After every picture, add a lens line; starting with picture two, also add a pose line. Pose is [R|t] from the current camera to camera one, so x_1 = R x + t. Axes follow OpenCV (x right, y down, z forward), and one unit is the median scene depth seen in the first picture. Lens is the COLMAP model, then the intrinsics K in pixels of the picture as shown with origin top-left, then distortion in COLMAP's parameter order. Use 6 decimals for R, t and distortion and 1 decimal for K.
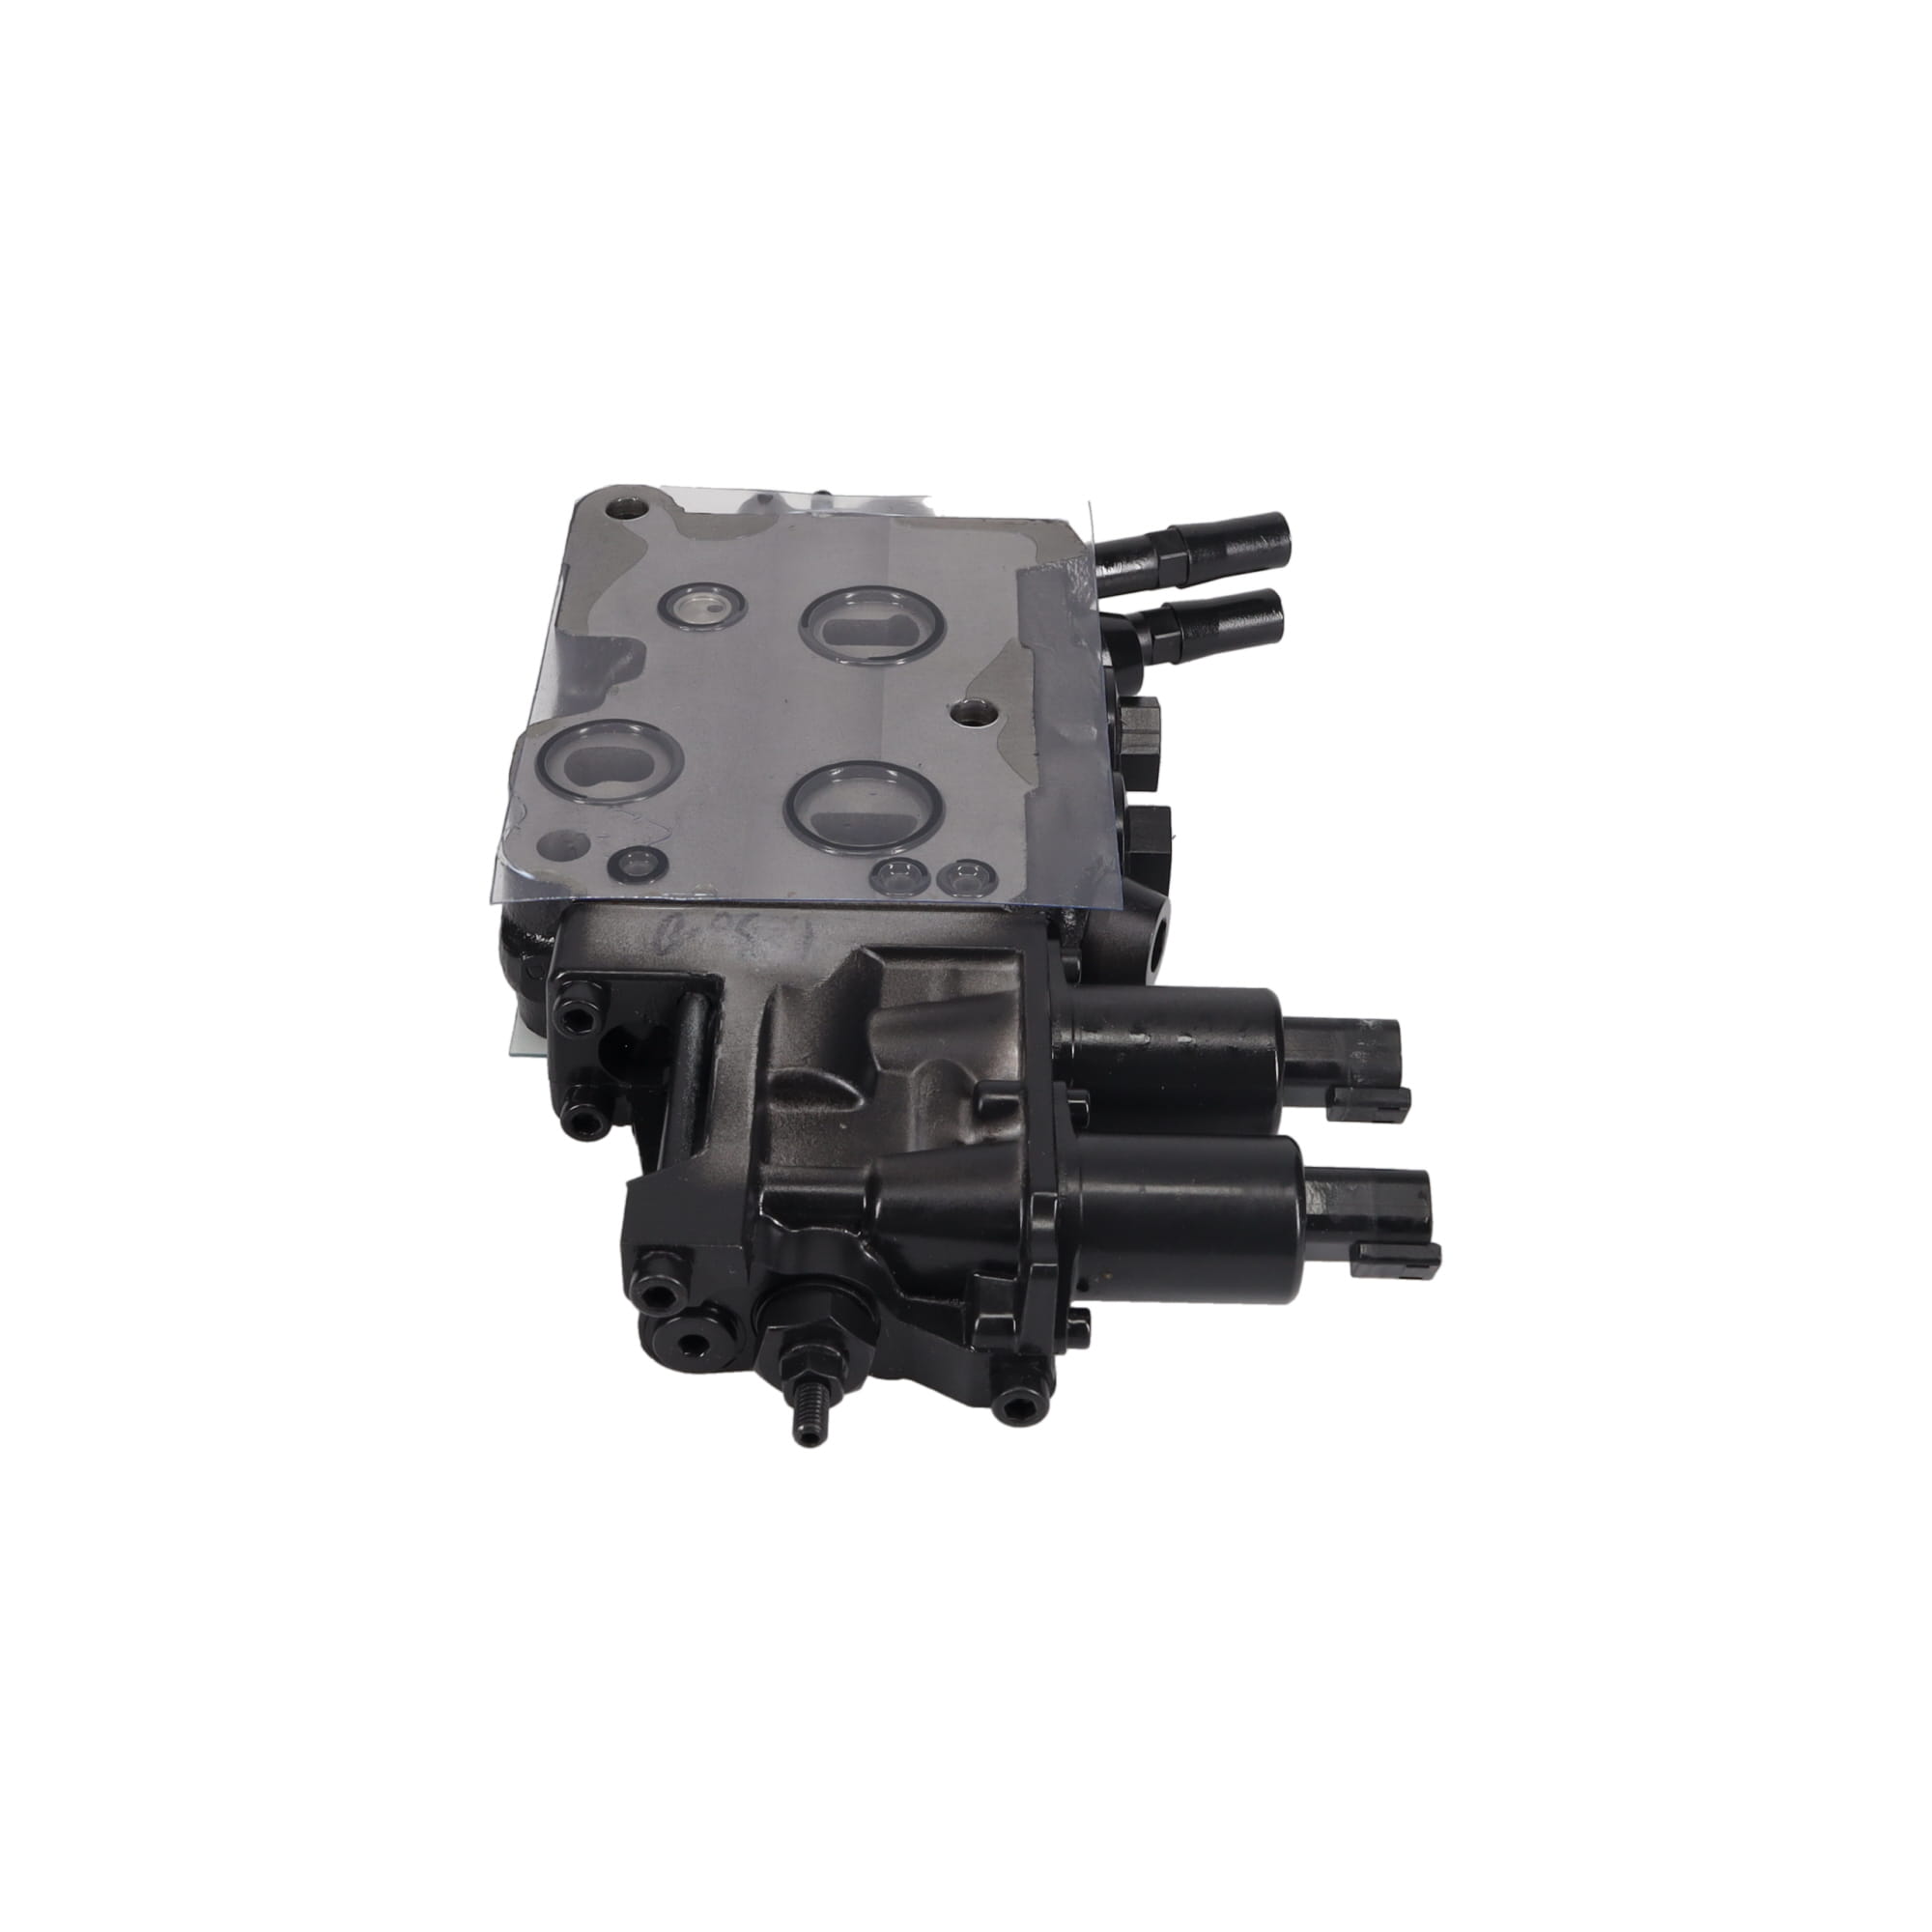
lens RADIAL K [[2685.0, 0, 967.1], [0, 2685.0, 1069.9], [0, 0, 1]] dist [-0.014288, -0.016142]
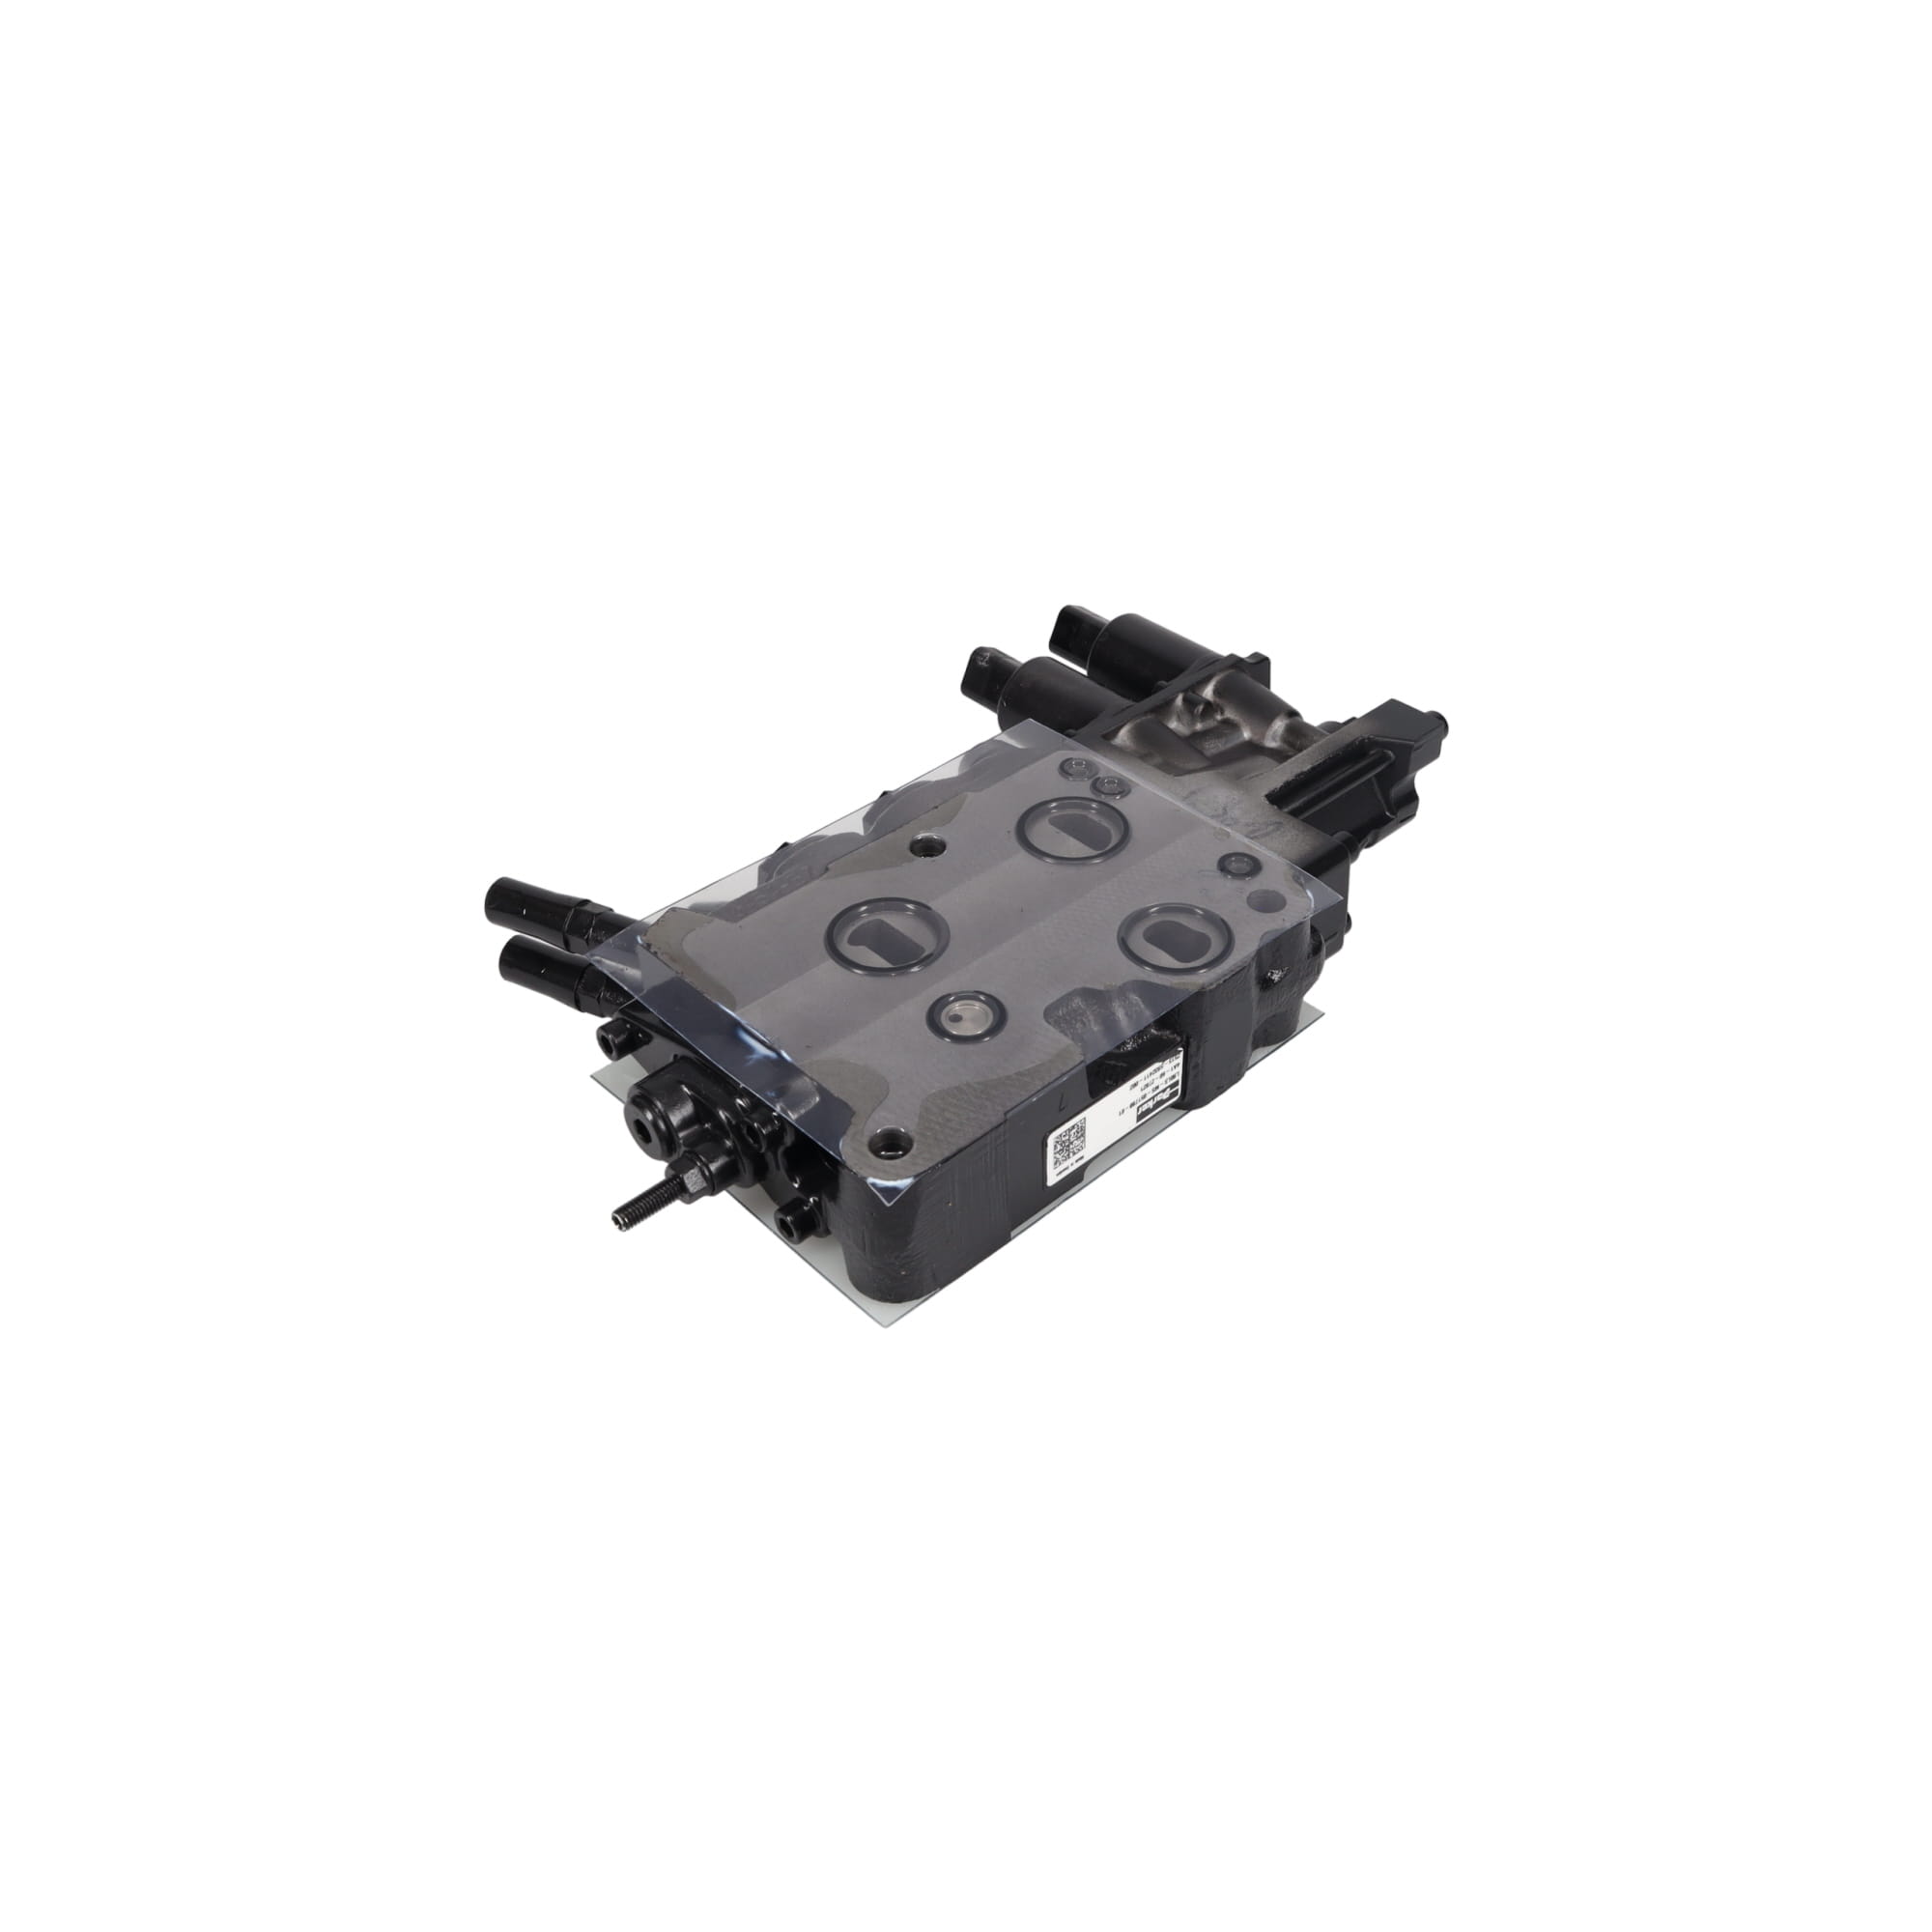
lens RADIAL K [[1833.7, 0, 966.0], [0, 1833.7, 966.0], [0, 0, 1]] dist [-0.007489, -0.002360]
pose [[-0.670249, -0.490304, 0.557107, -0.576859], [0.485470, 0.278122, 0.828835, -0.911033], [-0.561325, 0.825984, 0.051617, 1.052134]]
